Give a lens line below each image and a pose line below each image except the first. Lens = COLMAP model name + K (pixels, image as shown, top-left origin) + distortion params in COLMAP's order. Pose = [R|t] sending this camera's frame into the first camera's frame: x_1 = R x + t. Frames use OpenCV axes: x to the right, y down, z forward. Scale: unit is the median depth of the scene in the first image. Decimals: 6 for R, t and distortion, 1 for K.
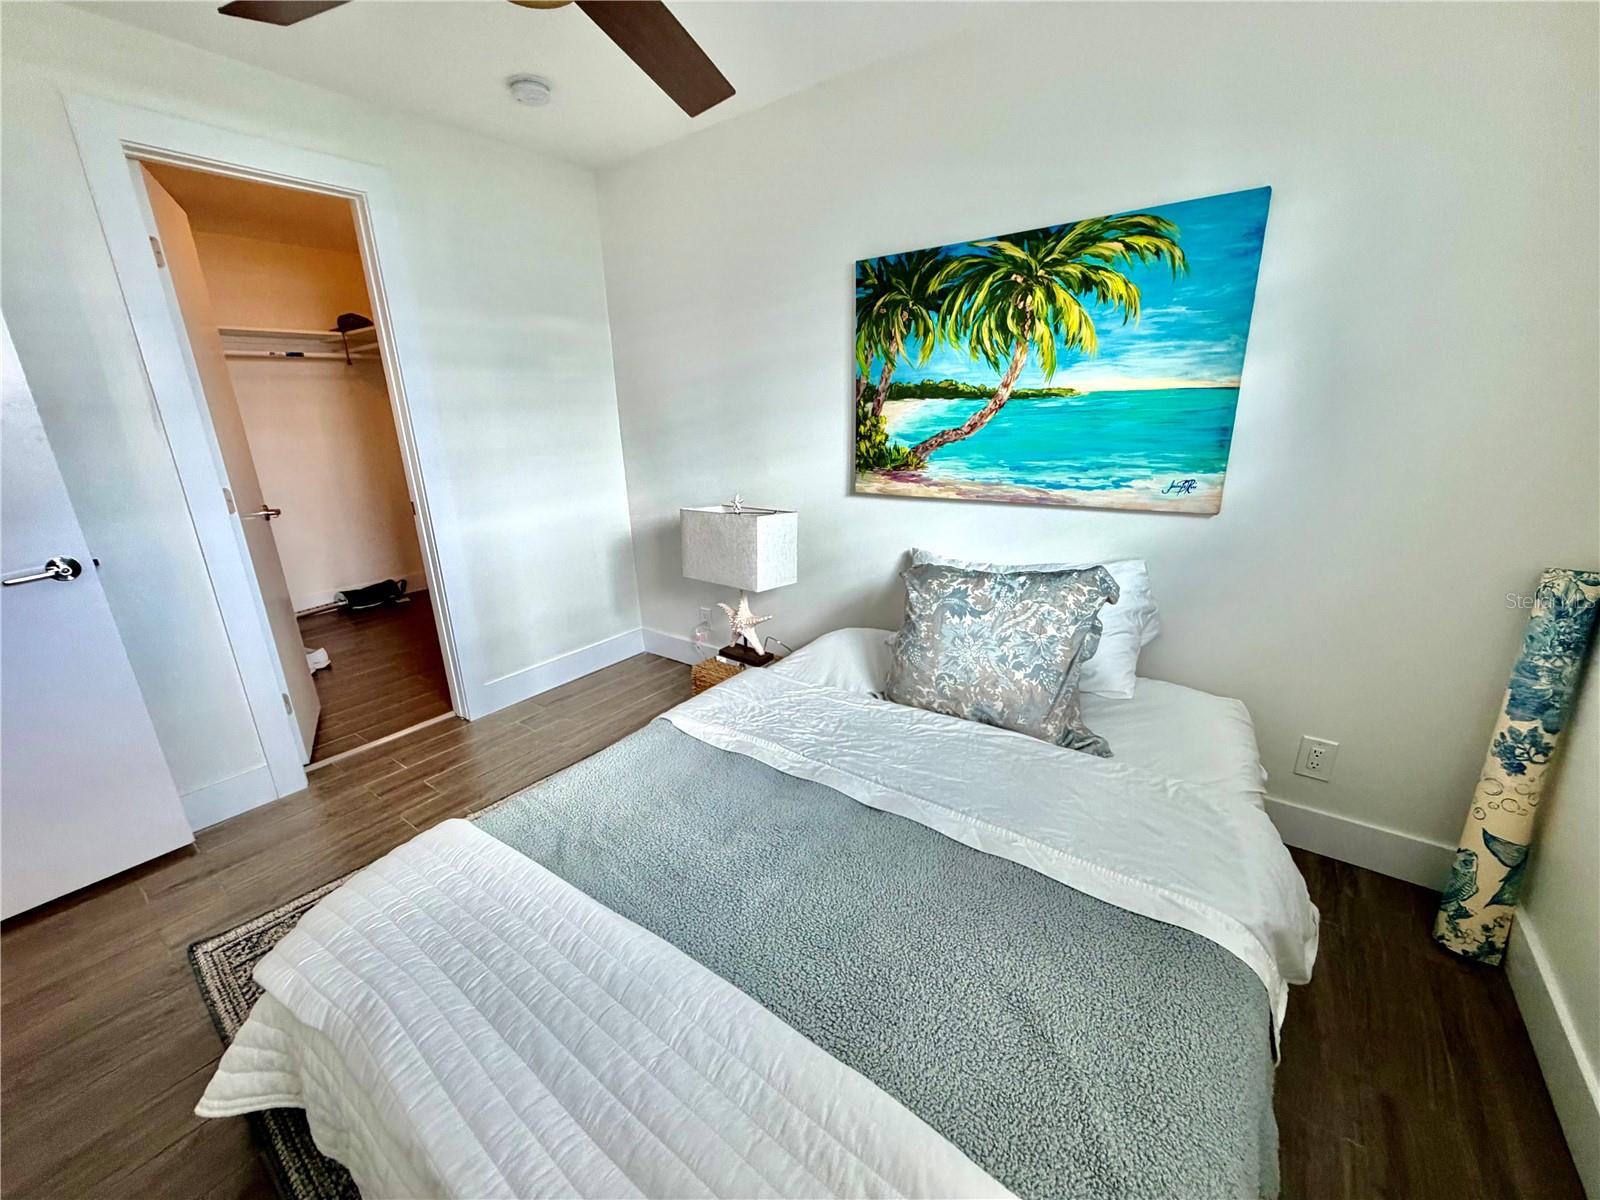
lens RADIAL K [[636.7, 0, 798.9], [0, 636.7, 601.4], [0, 0, 1]] dist [-0.002276, -0.000042]
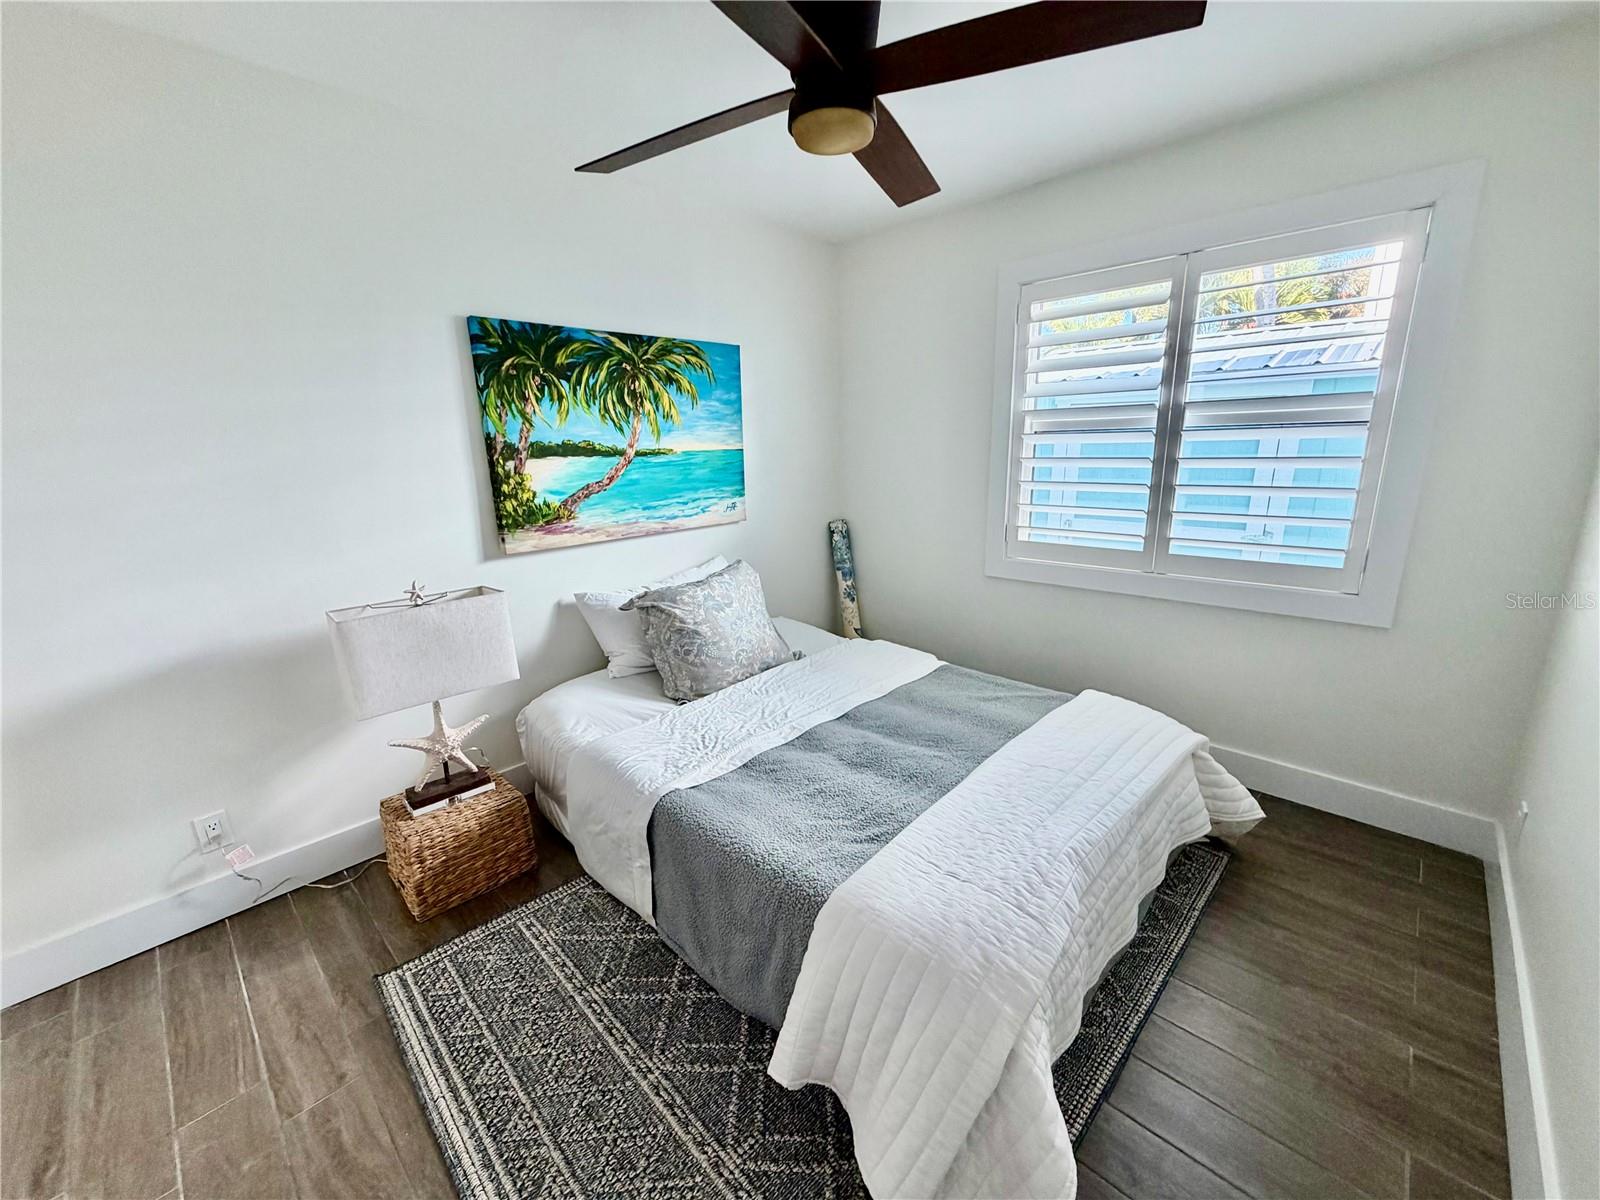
lens RADIAL K [[636.7, 0, 798.9], [0, 636.7, 601.4], [0, 0, 1]] dist [-0.002276, -0.000042]
pose [[0.128524, -0.217581, 0.967543, -0.932250], [0.313680, 0.934463, 0.168475, -0.155435], [-0.940790, 0.281846, 0.188352, 0.523655]]
